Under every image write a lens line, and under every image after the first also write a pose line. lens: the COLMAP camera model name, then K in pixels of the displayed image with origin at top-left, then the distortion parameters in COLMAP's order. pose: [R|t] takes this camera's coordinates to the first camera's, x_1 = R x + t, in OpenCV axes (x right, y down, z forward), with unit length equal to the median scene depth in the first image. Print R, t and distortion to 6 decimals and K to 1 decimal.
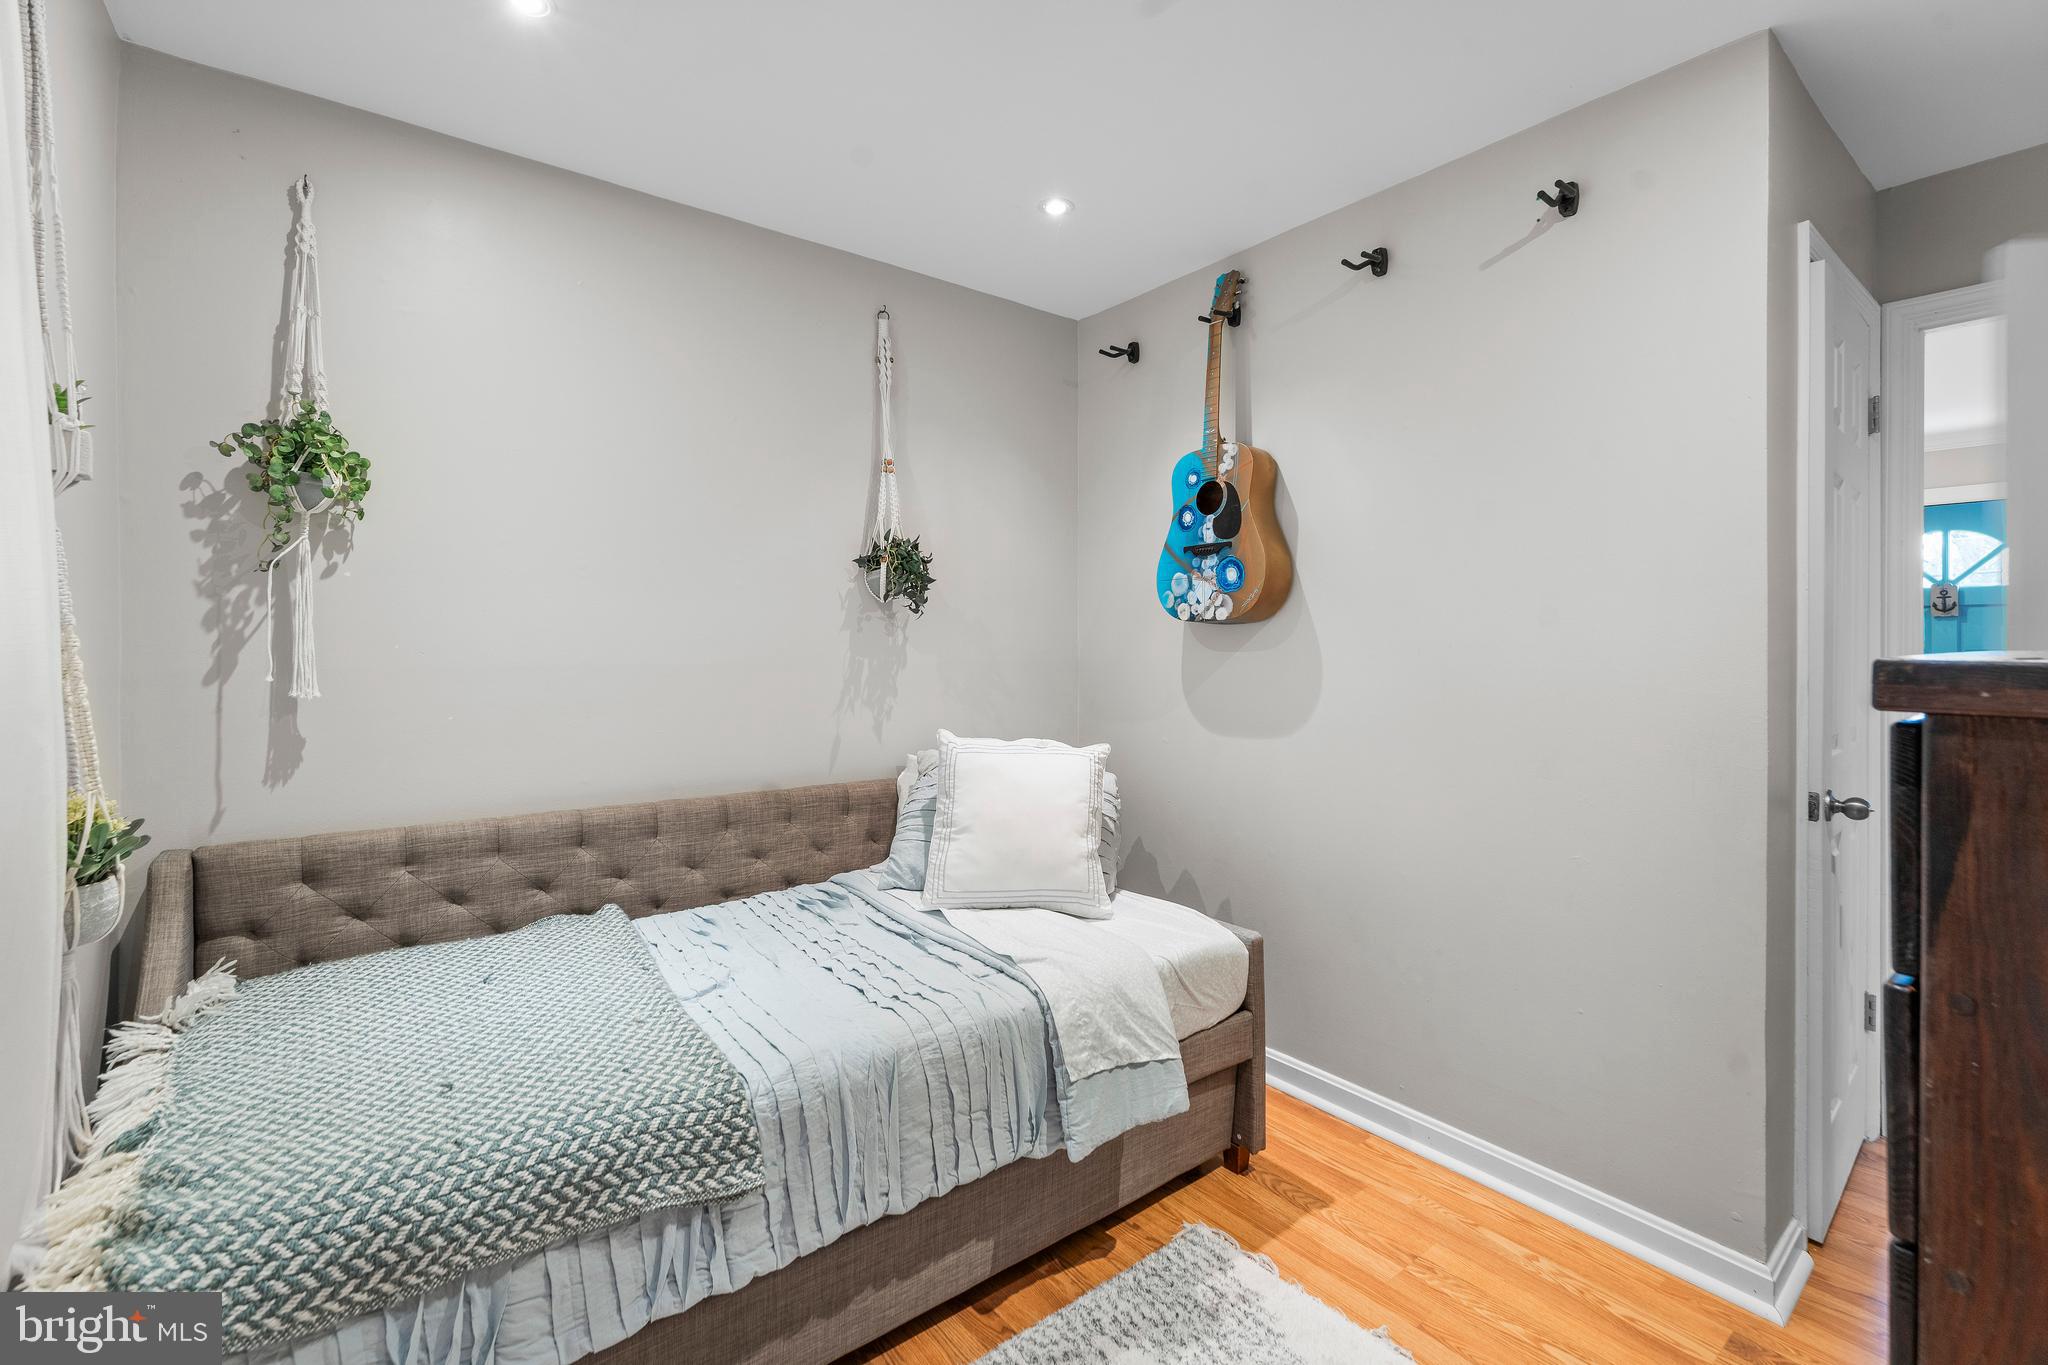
lens RADIAL K [[903.5, 0, 1018.7], [0, 903.5, 642.1], [0, 0, 1]] dist [-0.000887, -0.000017]
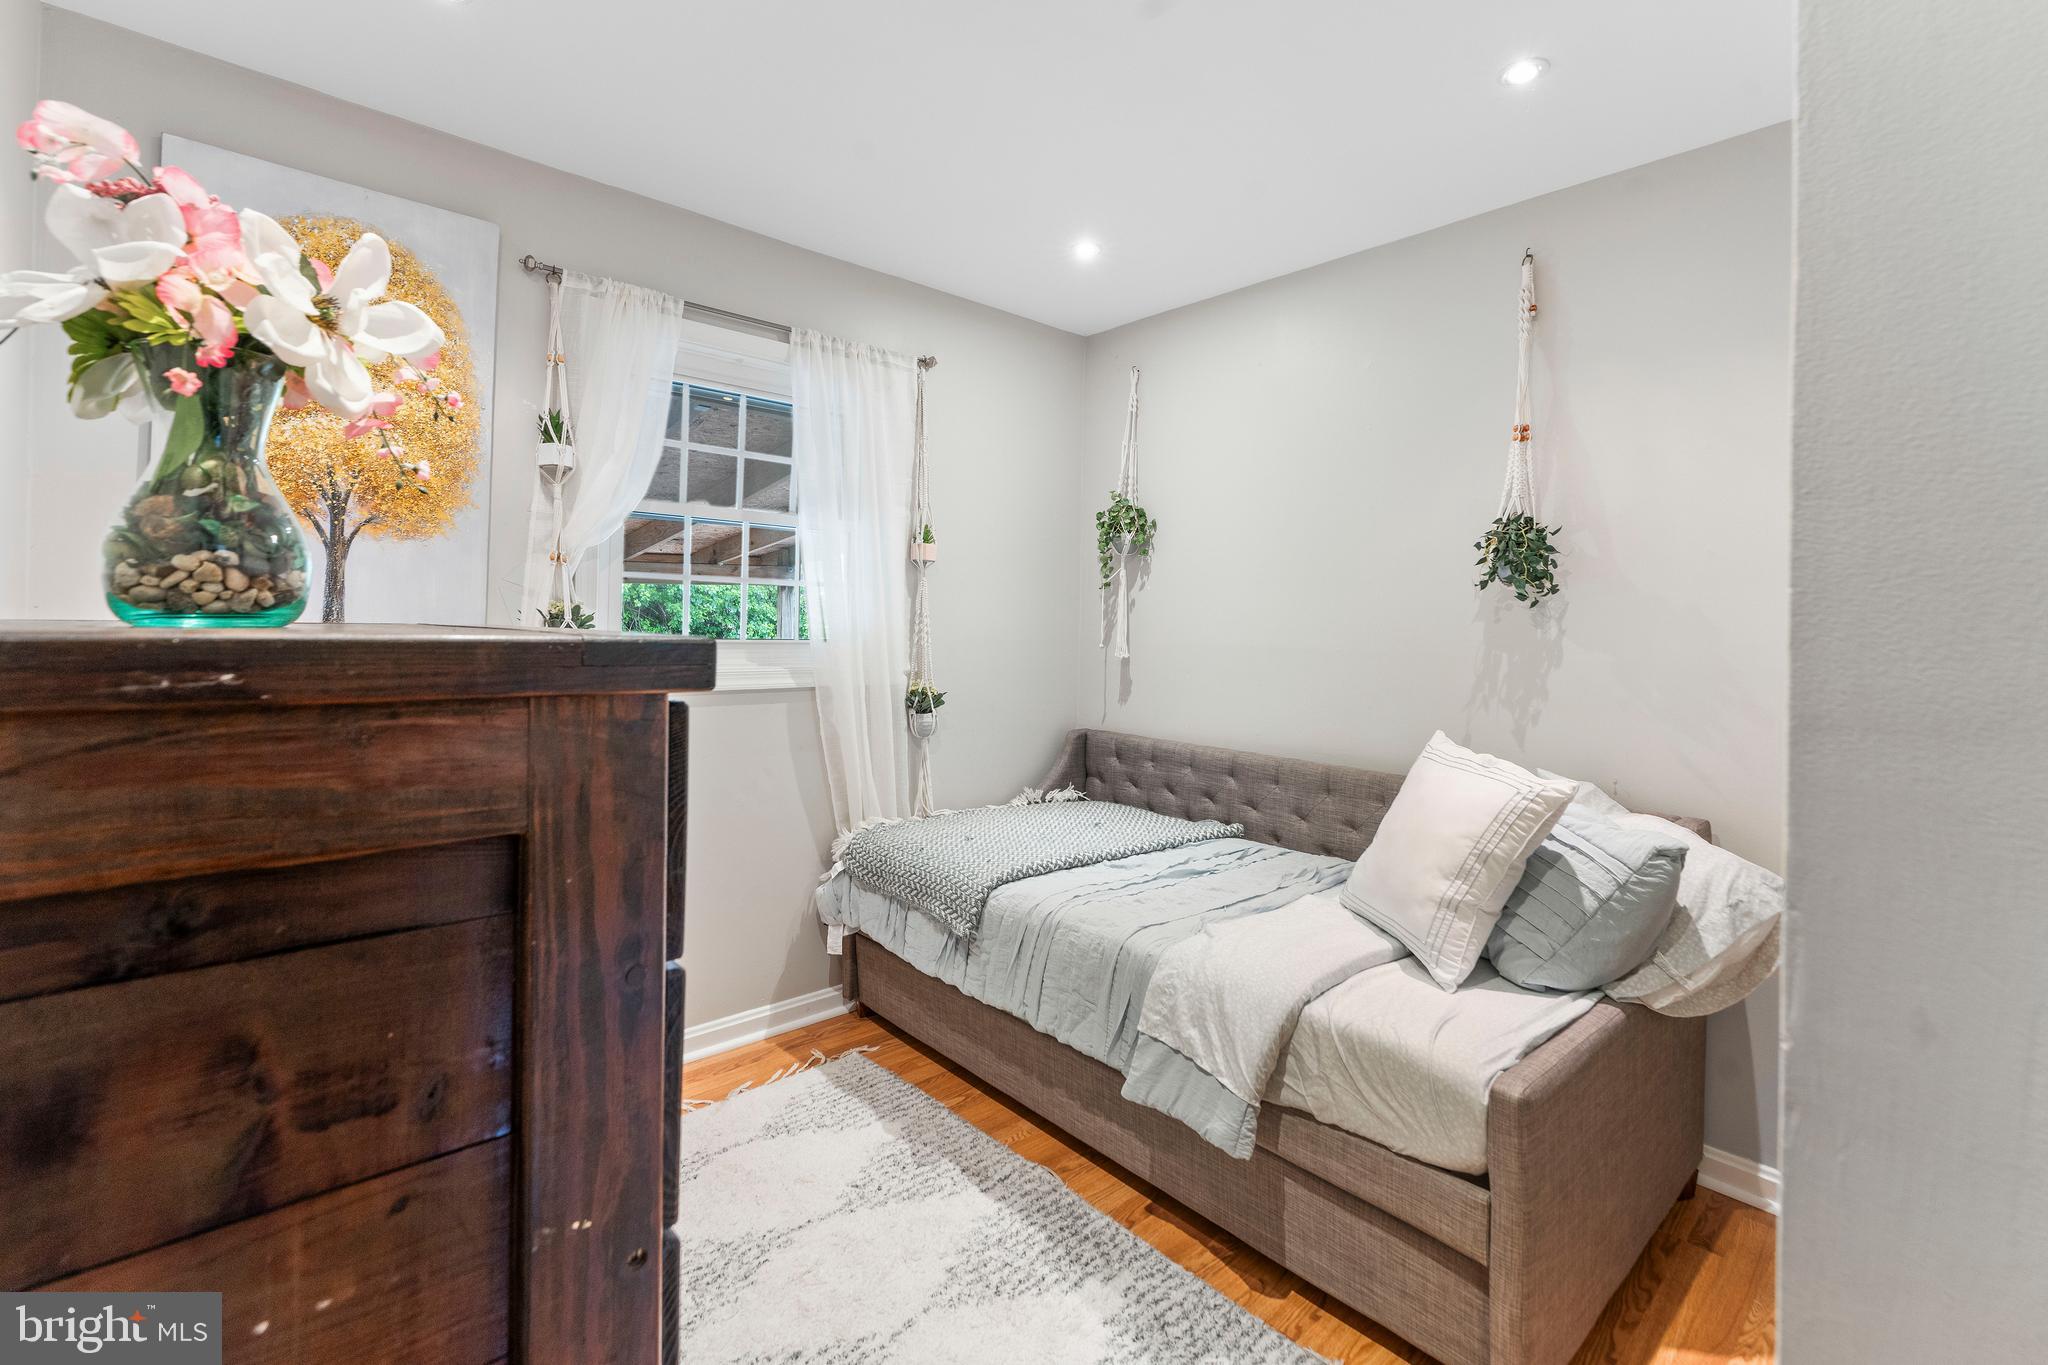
lens RADIAL K [[892.9, 0, 1022.1], [0, 892.9, 604.5], [0, 0, 1]] dist [-0.001834, 0.000696]
pose [[0.068755, -0.016058, -0.997504, 0.967016], [-0.016355, 0.999718, -0.017221, -0.009574], [0.997500, 0.017498, 0.068473, 0.654681]]
